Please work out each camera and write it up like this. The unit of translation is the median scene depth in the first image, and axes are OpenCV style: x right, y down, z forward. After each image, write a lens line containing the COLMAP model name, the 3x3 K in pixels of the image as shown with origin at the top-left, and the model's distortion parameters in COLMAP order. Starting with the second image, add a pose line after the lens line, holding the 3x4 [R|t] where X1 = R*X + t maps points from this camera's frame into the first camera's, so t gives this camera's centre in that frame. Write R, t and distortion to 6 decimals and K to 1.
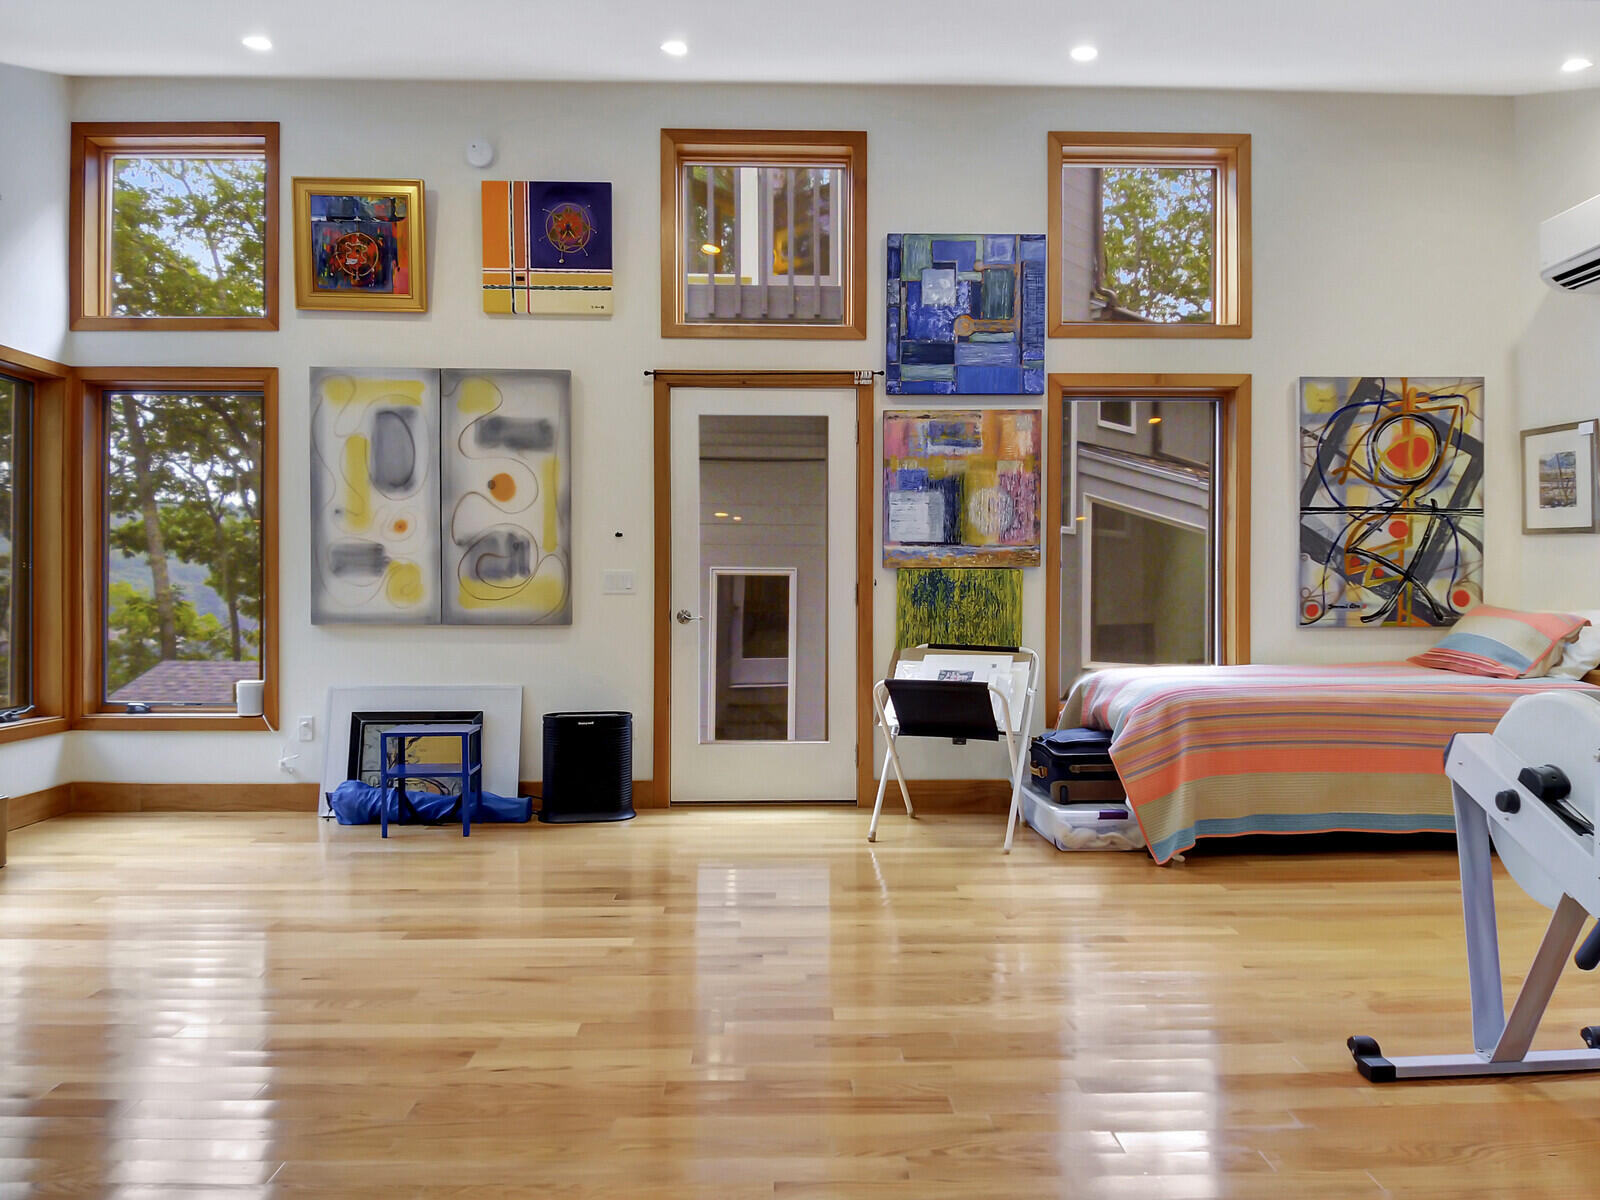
lens RADIAL K [[1106.3, 0, 800.0], [0, 1106.3, 600.0], [0, 0, 1]] dist [0.002168, 0.000354]
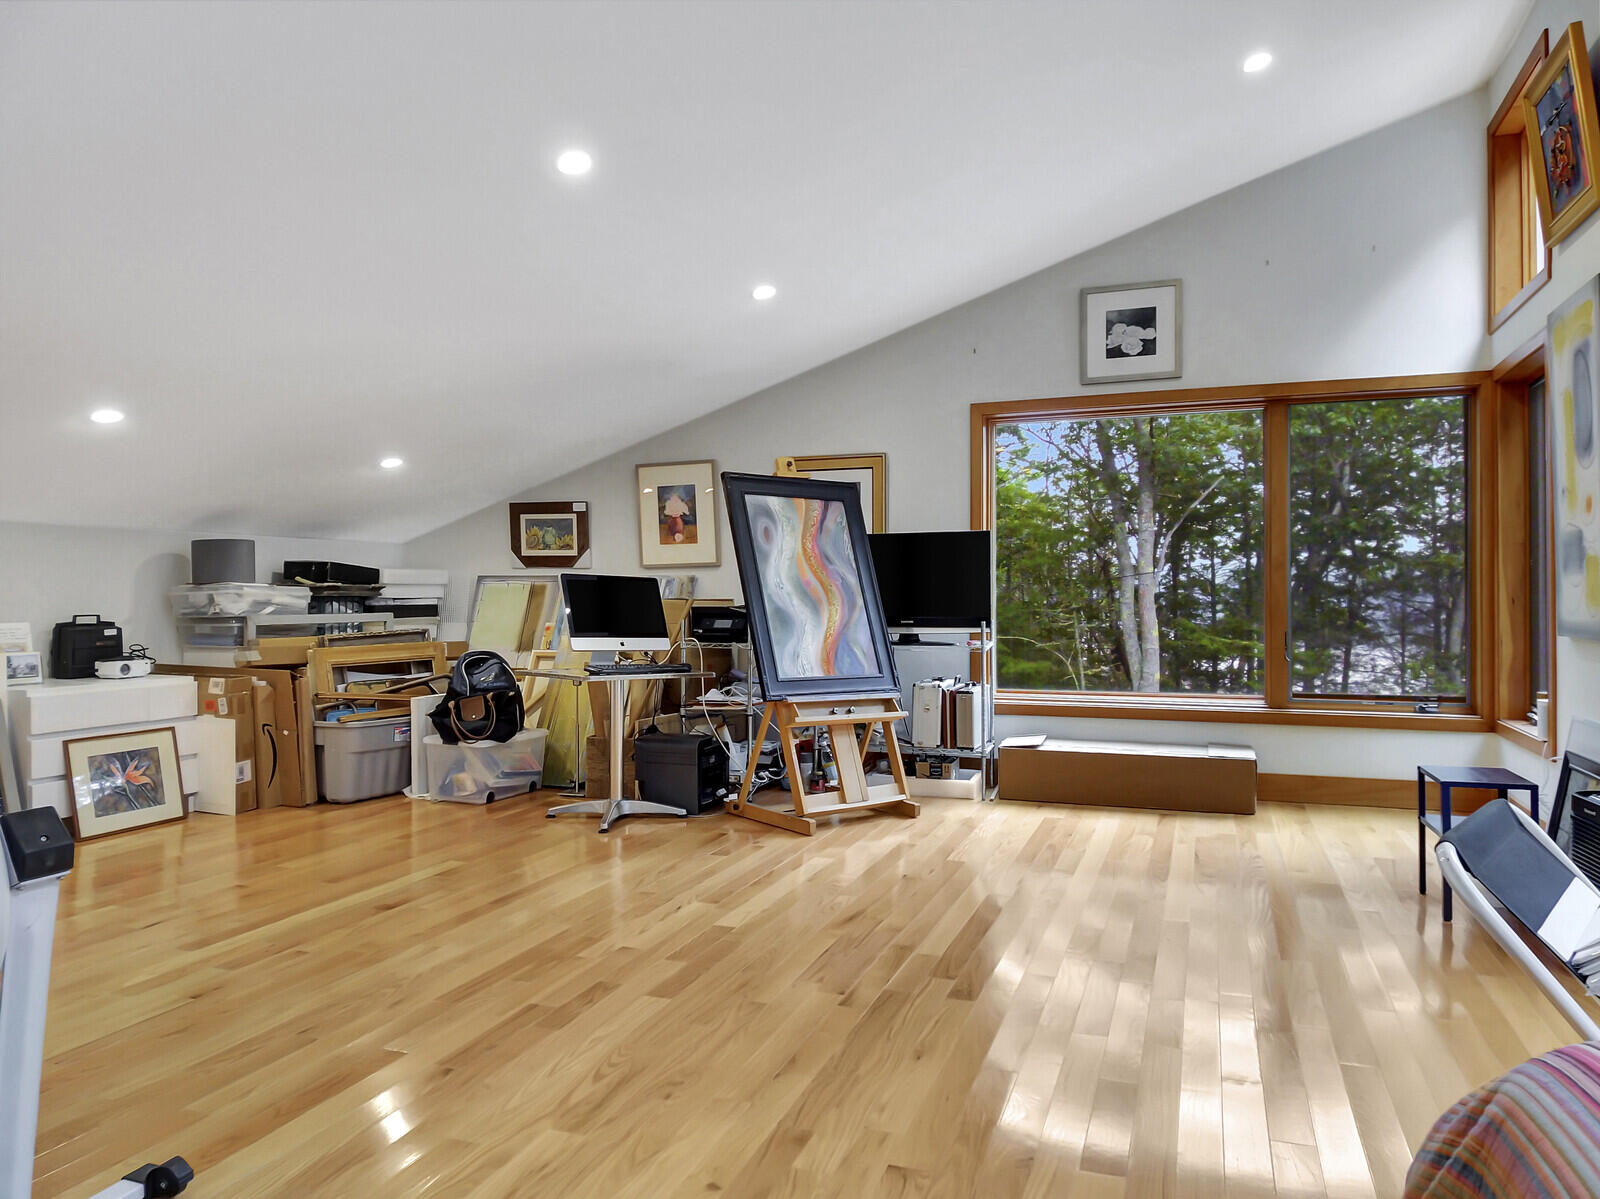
lens RADIAL K [[1106.3, 0, 800.0], [0, 1106.3, 599.5], [0, 0, 1]] dist [0.002168, 0.000354]
pose [[-0.367797, -0.000396, -0.929906, 0.941995], [-0.008217, 0.999962, 0.002824, -0.000158], [0.929870, 0.008680, -0.367787, 1.504359]]
